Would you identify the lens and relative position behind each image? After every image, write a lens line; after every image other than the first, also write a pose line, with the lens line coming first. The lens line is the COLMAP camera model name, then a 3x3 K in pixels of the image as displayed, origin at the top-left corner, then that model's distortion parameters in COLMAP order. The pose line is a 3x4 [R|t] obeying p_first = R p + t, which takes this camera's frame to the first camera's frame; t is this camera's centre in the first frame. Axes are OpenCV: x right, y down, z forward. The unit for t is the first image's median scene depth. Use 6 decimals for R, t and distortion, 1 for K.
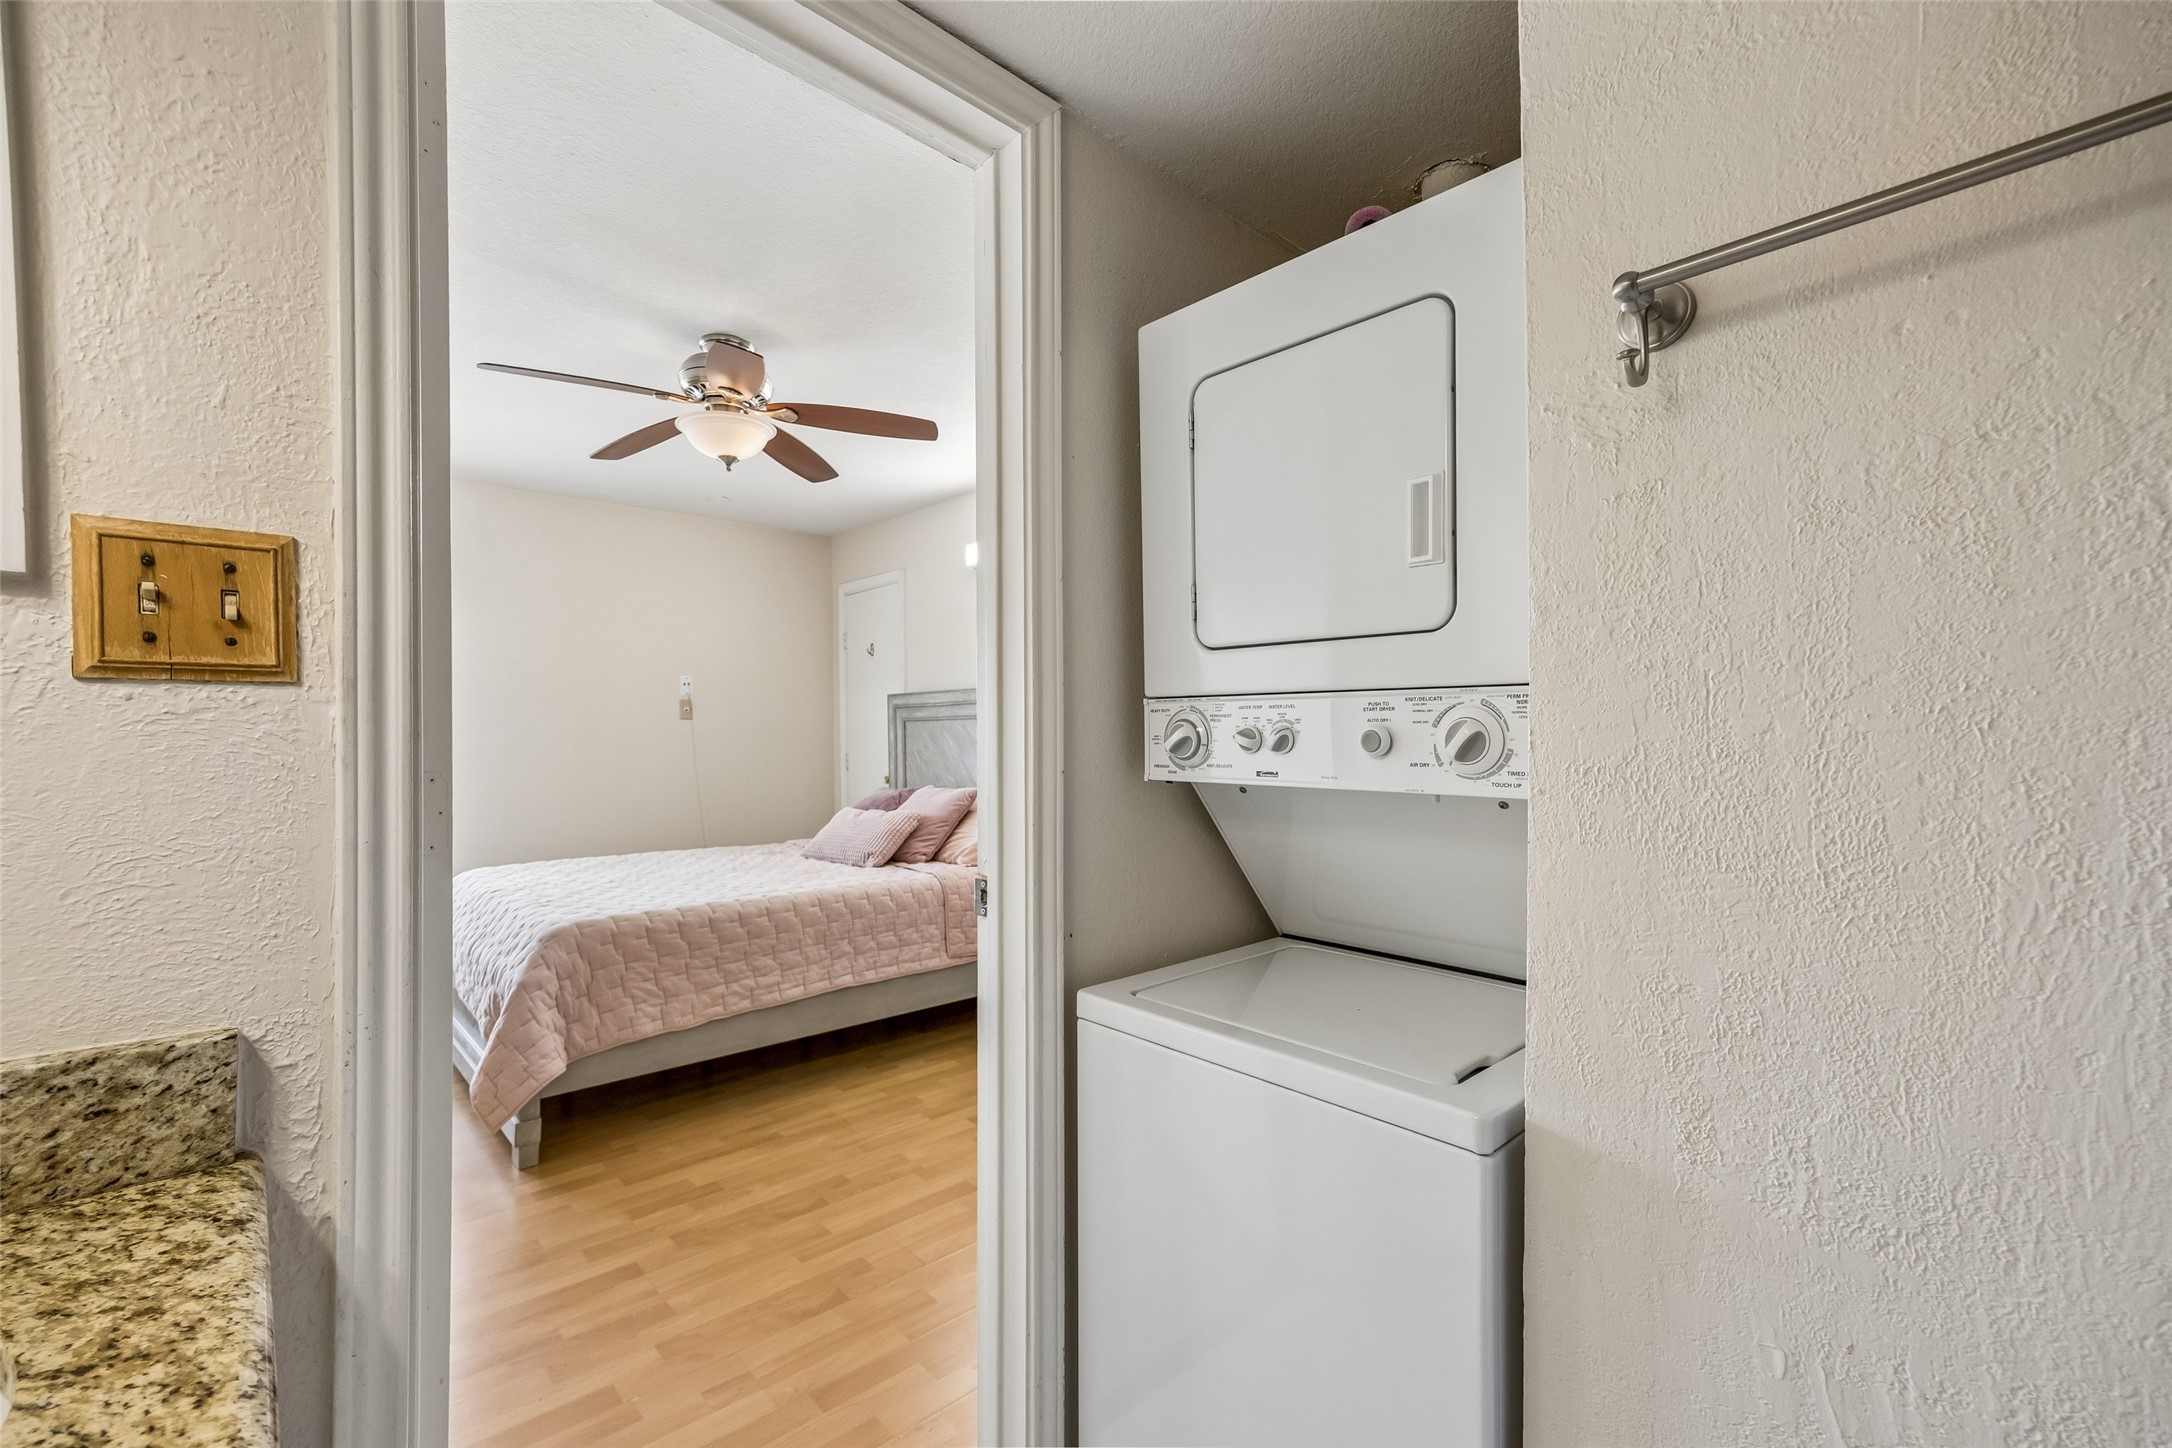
lens RADIAL K [[946.2, 0, 1090.2], [0, 946.2, 754.1], [0, 0, 1]] dist [-0.001045, 0.001237]
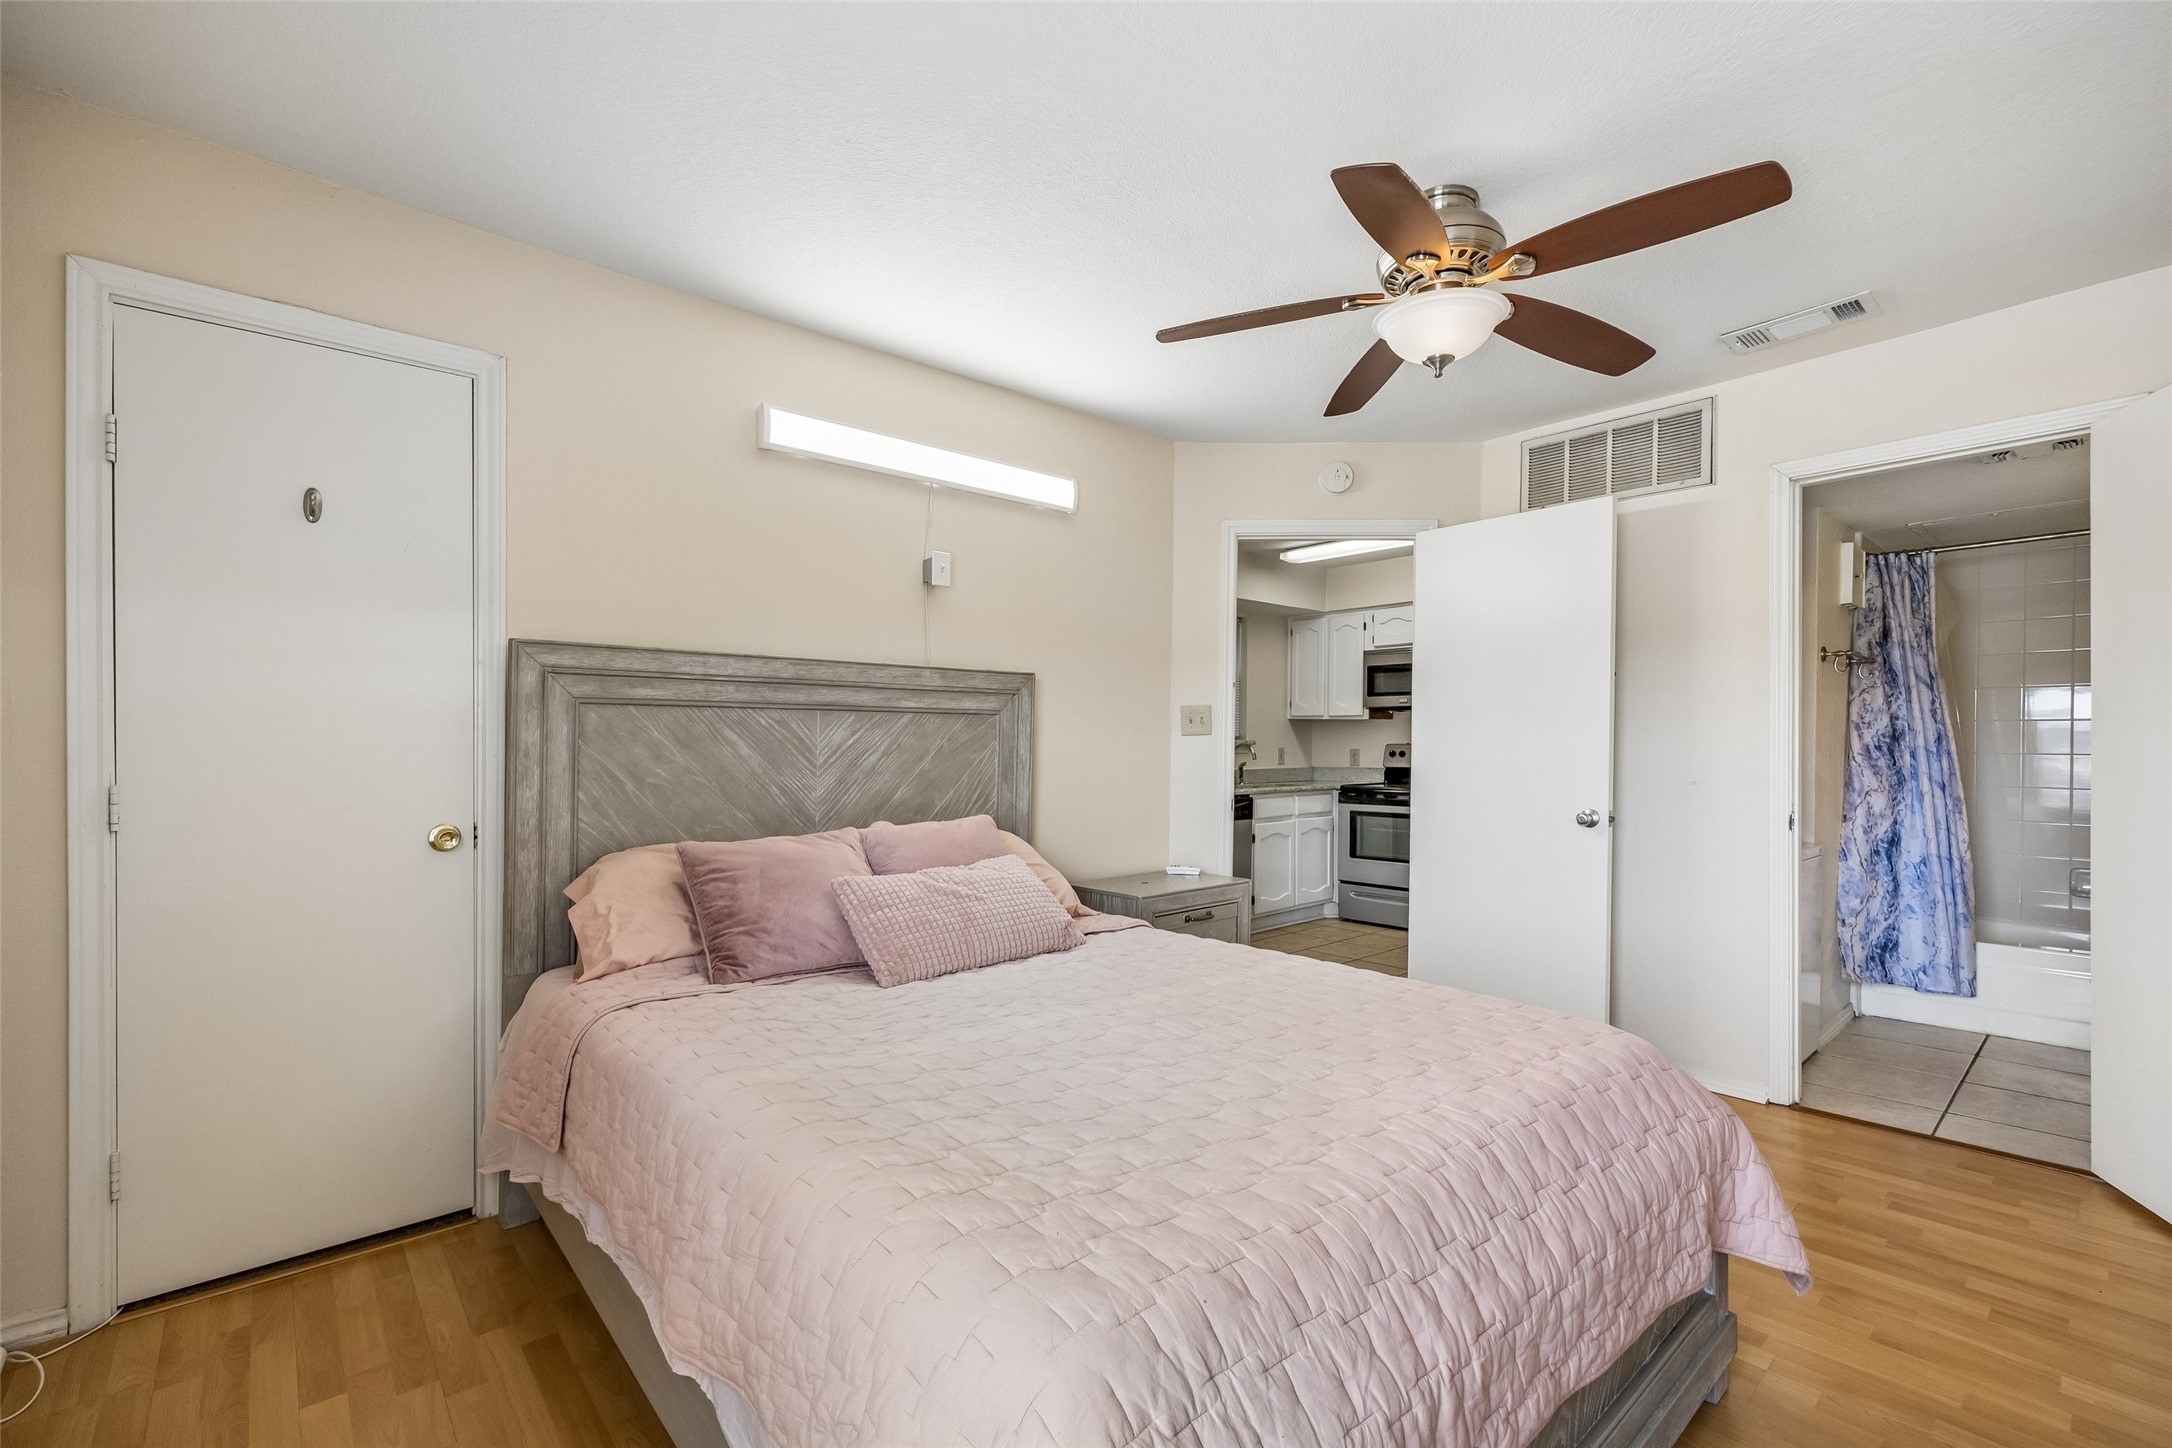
lens RADIAL K [[946.2, 0, 1090.2], [0, 946.2, 754.1], [0, 0, 1]] dist [-0.001045, 0.001237]
pose [[0.008703, -0.013269, 0.999874, -1.042347], [0.008166, 0.999880, 0.013198, -0.022411], [-0.999929, 0.008051, 0.008810, 1.181751]]
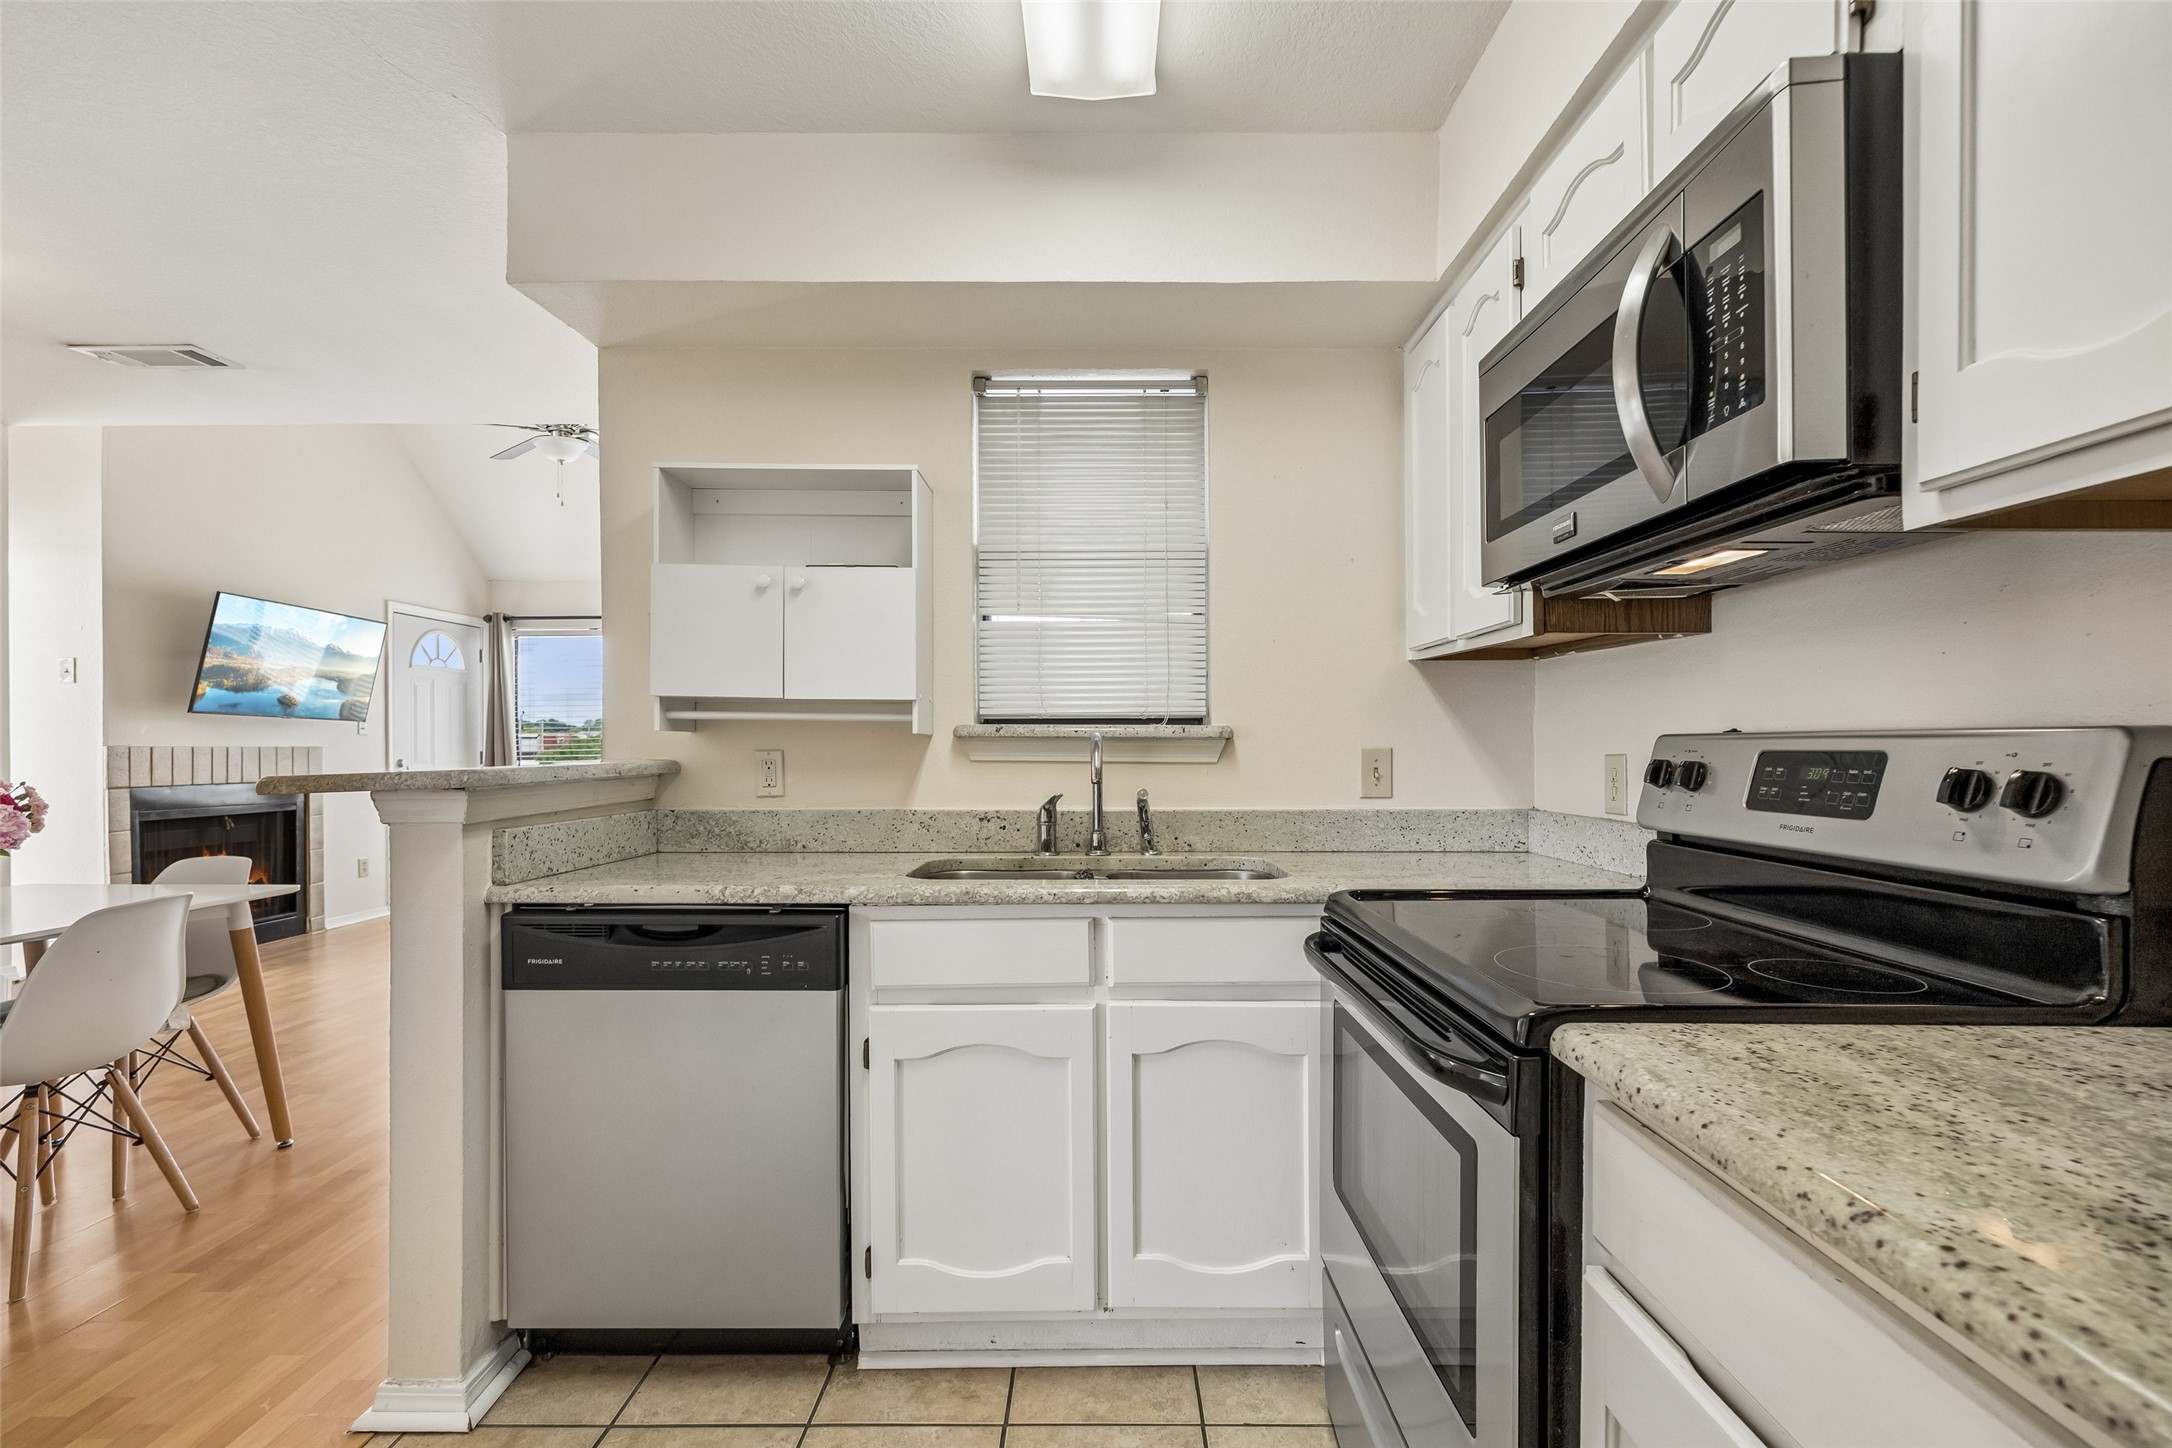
lens RADIAL K [[946.2, 0, 1090.2], [0, 946.2, 754.1], [0, 0, 1]] dist [-0.001045, 0.001237]
pose [[0.688668, -0.004926, 0.725061, 0.495456], [0.013447, 0.999892, -0.005979, 0.001731], [-0.724953, 0.013868, 0.688659, 0.407280]]
